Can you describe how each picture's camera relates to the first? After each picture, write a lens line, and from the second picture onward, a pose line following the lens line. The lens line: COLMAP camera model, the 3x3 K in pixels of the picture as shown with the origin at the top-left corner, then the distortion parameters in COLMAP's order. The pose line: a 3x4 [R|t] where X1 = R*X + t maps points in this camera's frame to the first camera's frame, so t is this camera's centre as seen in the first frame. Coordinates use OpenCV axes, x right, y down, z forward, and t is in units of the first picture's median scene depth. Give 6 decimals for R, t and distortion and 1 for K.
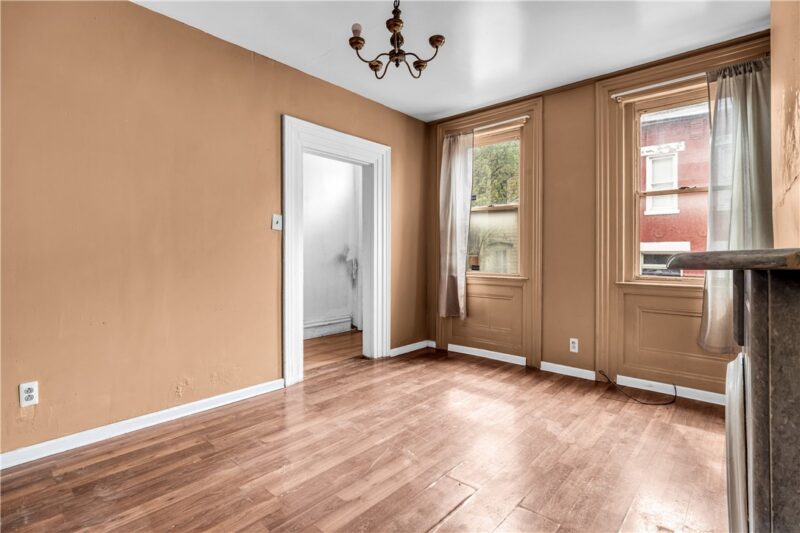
lens RADIAL K [[390.0, 0, 413.9], [0, 390.0, 252.2], [0, 0, 1]] dist [0.001143, 0.000494]
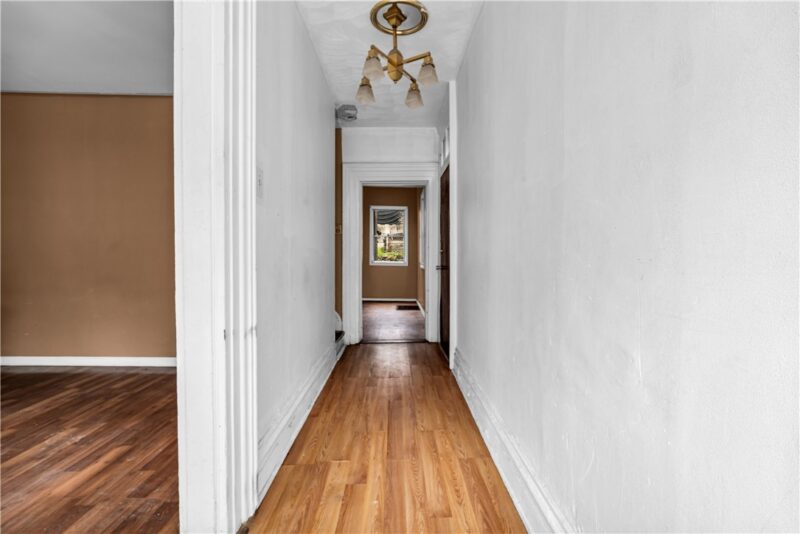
lens RADIAL K [[374.5, 0, 401.9], [0, 374.5, 265.6], [0, 0, 1]] dist [-0.000737, 0.001027]
pose [[-0.752893, 0.005714, -0.658118, -0.197811], [-0.008103, 0.999806, 0.017951, 0.008297], [0.658093, 0.018847, -0.752701, 1.463037]]
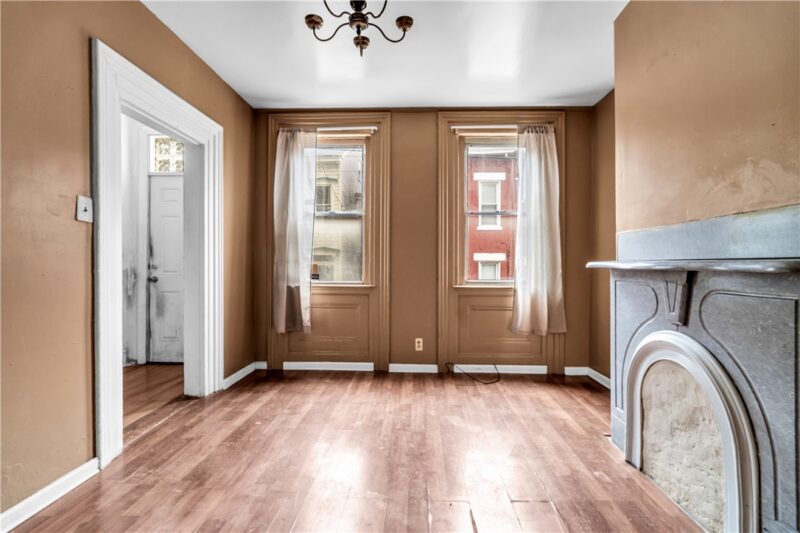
lens RADIAL K [[374.5, 0, 401.9], [0, 374.5, 265.1], [0, 0, 1]] dist [-0.000737, 0.001027]
pose [[0.785512, -0.001967, 0.618844, -0.302944], [-0.004459, 0.999951, 0.008838, 0.003779], [-0.618831, -0.009702, 0.785464, 0.206927]]
